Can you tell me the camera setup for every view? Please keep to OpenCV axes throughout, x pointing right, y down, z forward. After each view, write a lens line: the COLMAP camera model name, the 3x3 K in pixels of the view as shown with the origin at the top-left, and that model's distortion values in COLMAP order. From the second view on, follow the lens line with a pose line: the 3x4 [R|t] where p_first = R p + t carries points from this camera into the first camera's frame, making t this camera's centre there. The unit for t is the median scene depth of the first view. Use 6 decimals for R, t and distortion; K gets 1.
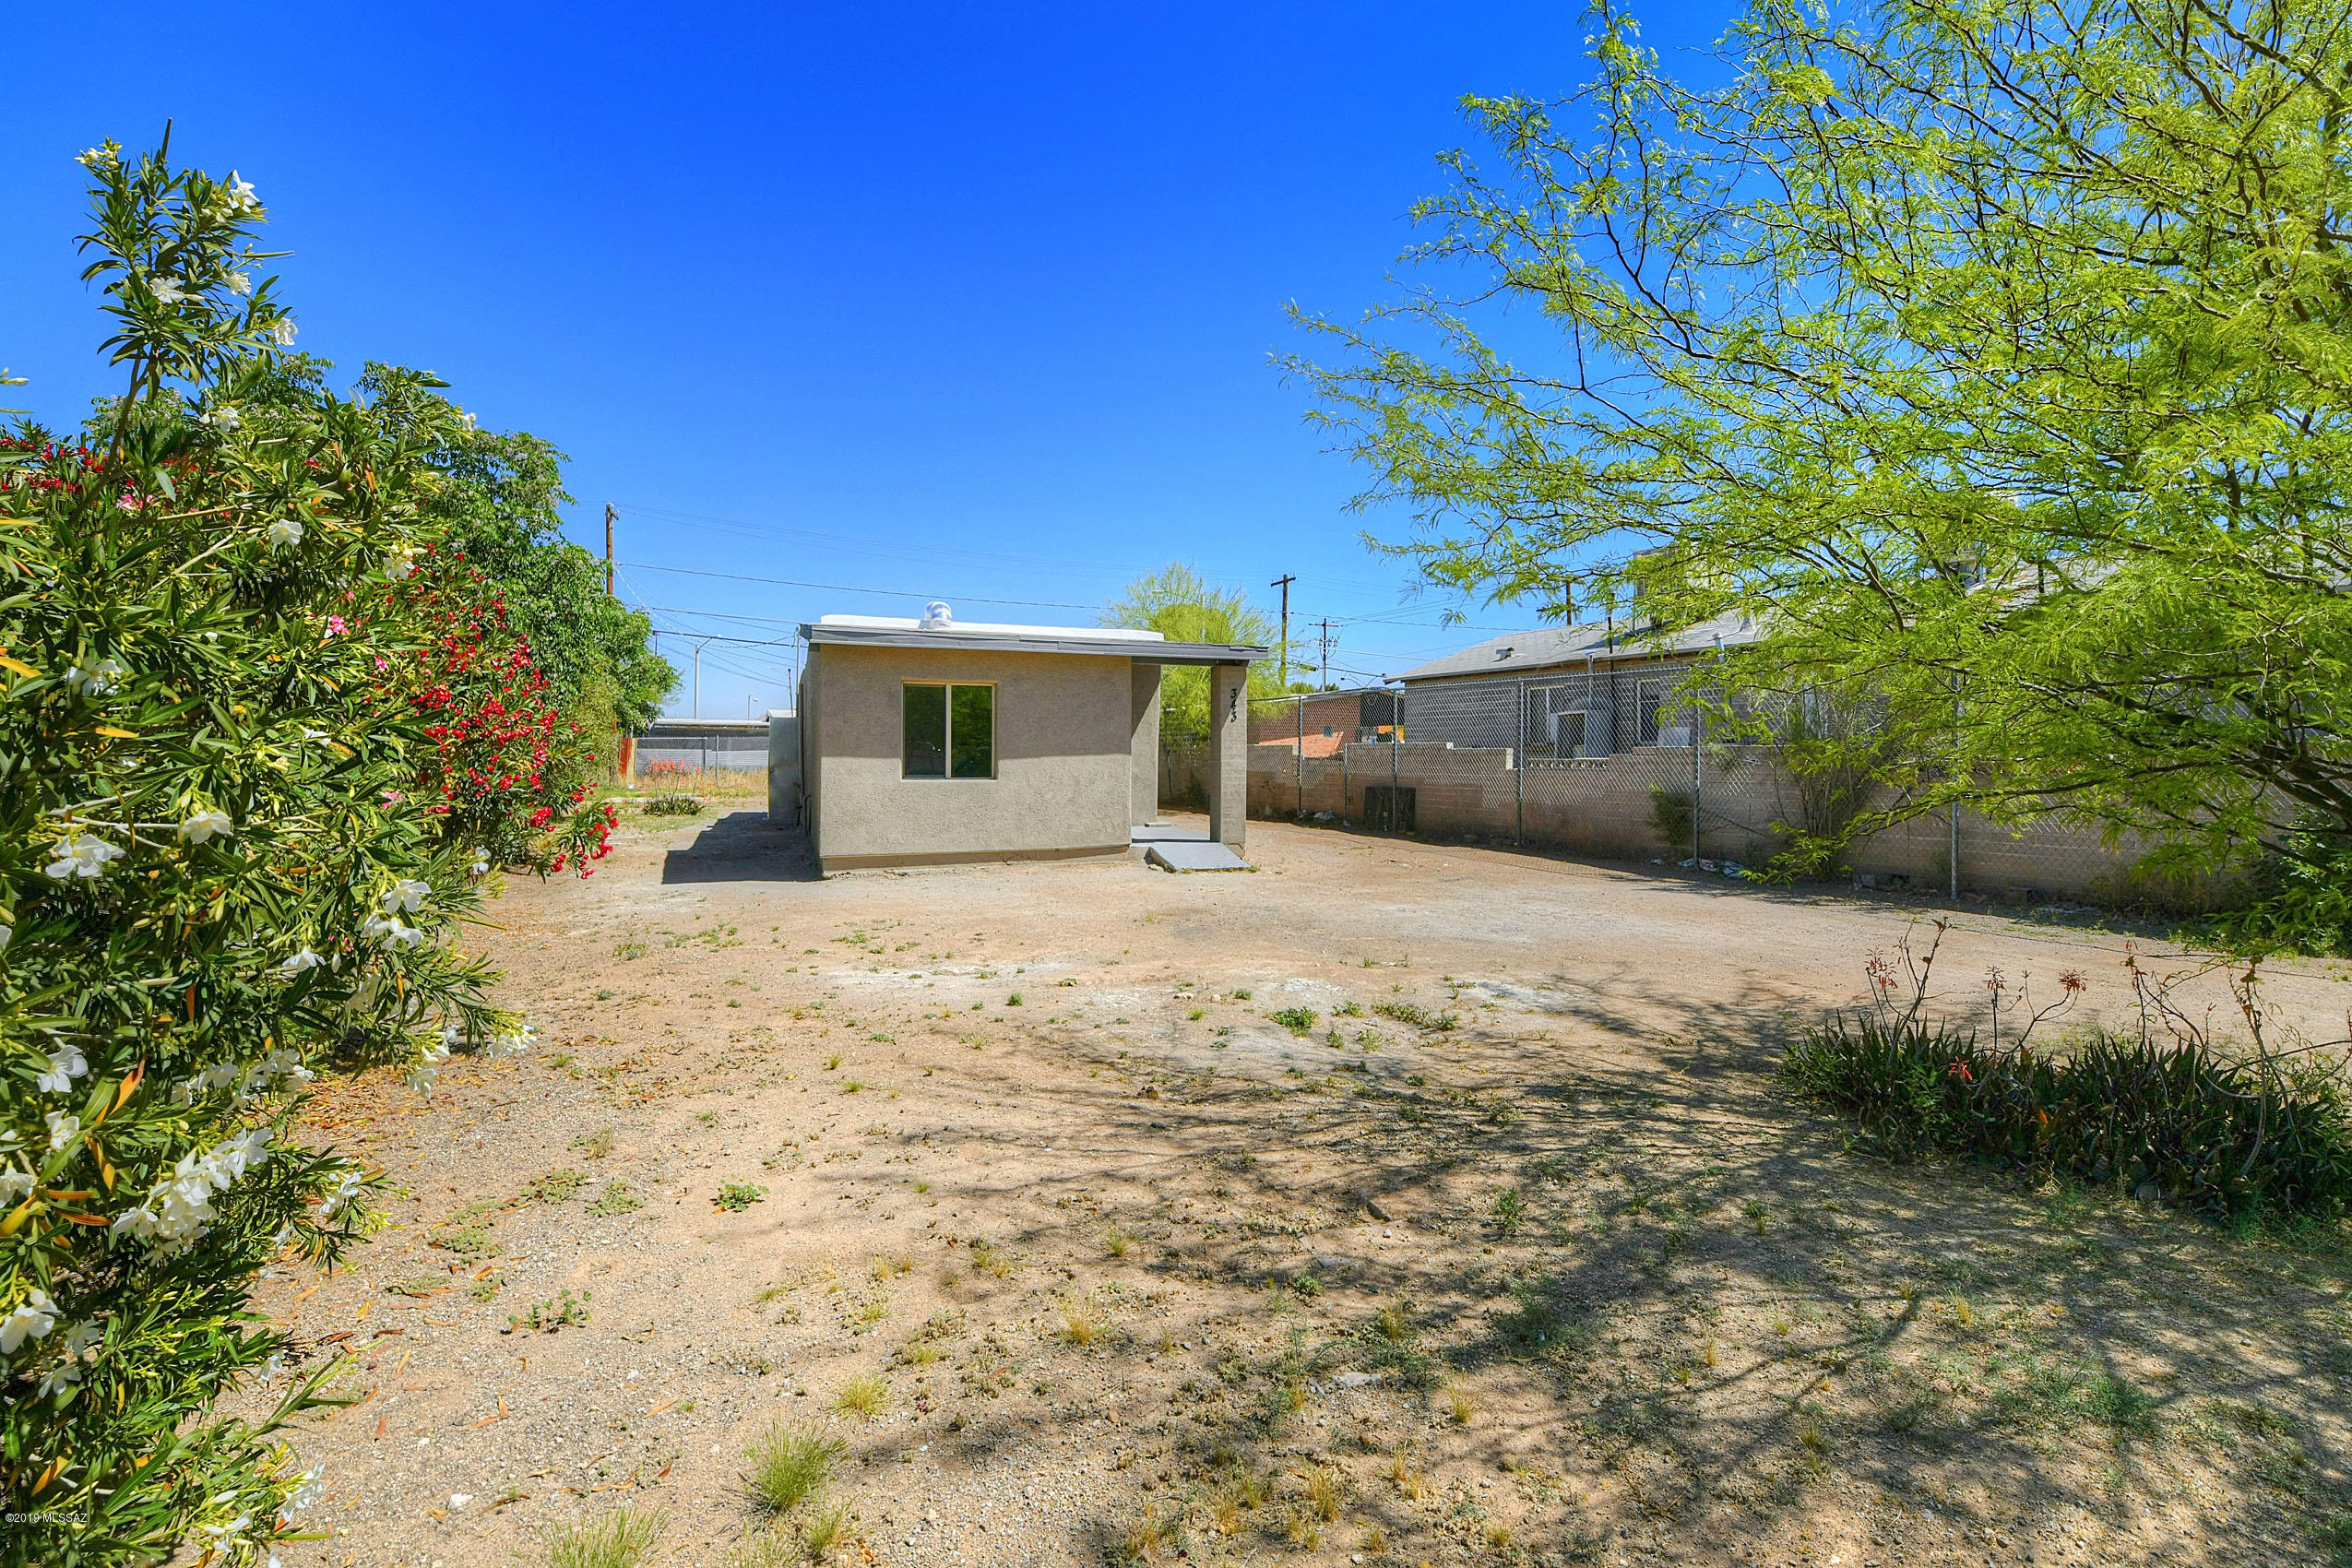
lens RADIAL K [[1037.0, 0, 1115.2], [0, 1037.0, 732.7], [0, 0, 1]] dist [-0.010499, -0.000304]
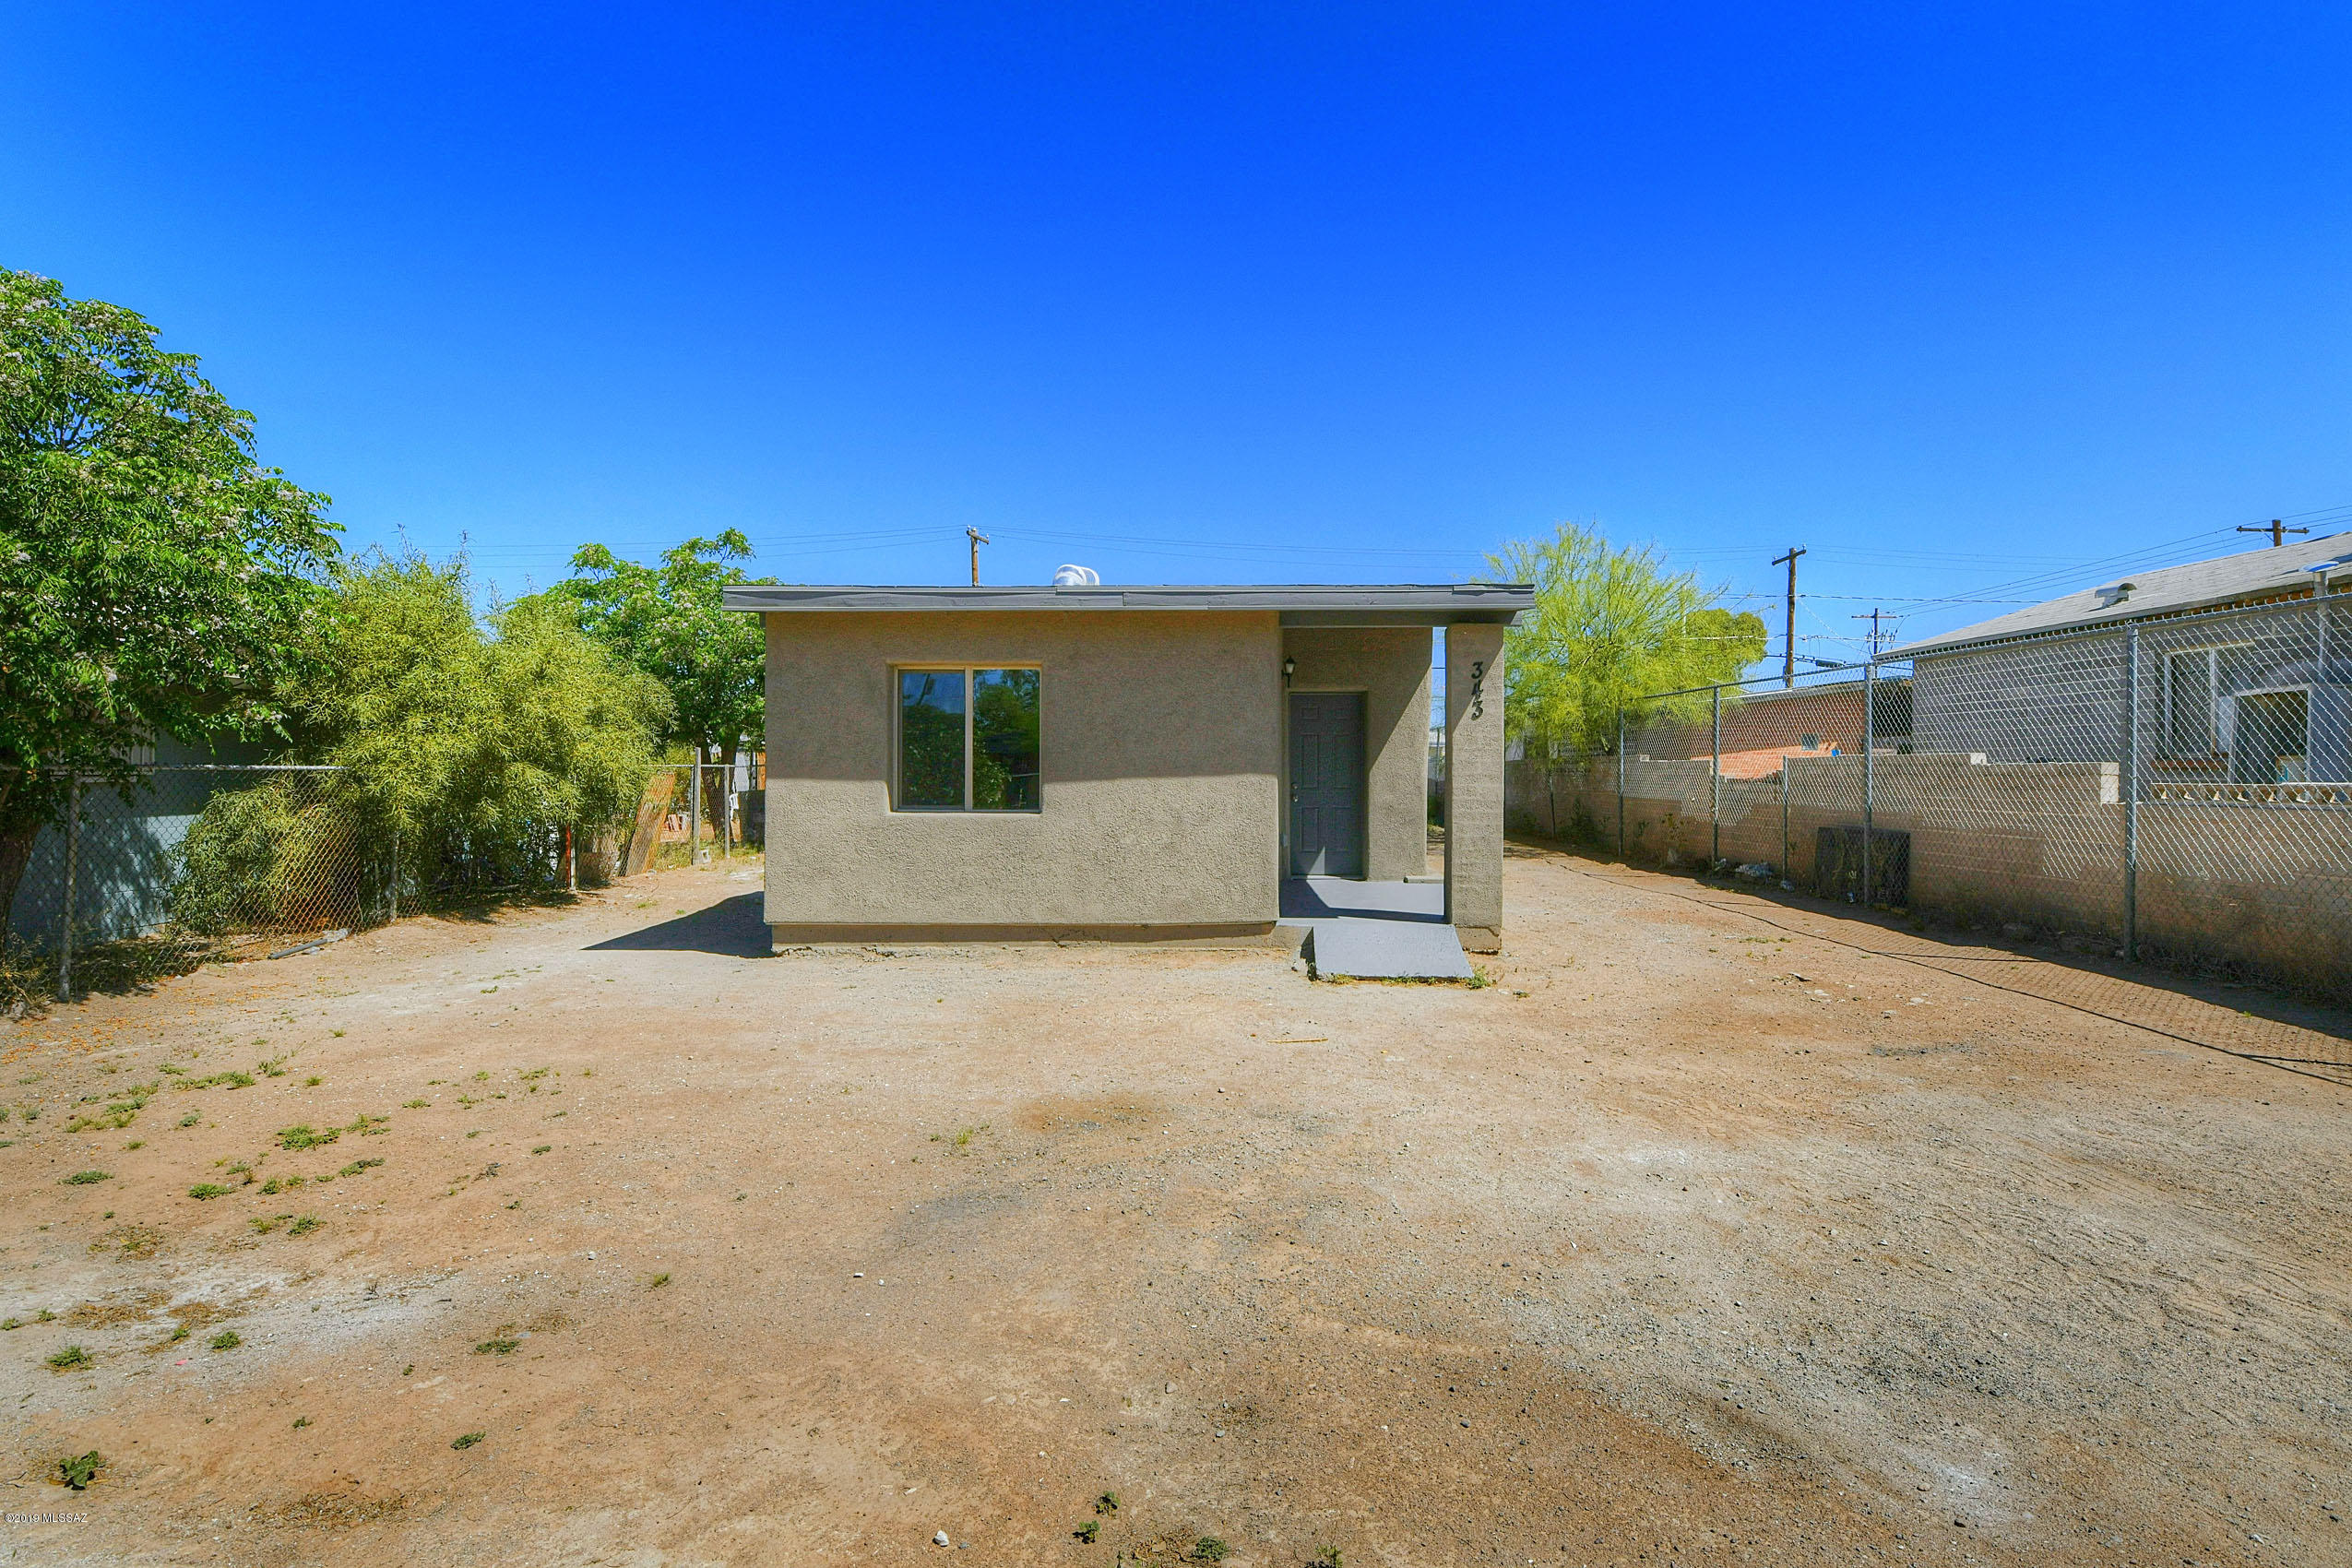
lens RADIAL K [[974.5, 0, 1176.0], [0, 974.5, 784.0], [0, 0, 1]] dist [-0.000269, -0.008339]
pose [[0.904708, 0.002939, -0.426022, 0.206862], [0.009432, 0.999593, 0.026925, 0.010428], [0.425928, -0.028378, 0.904312, 0.460925]]
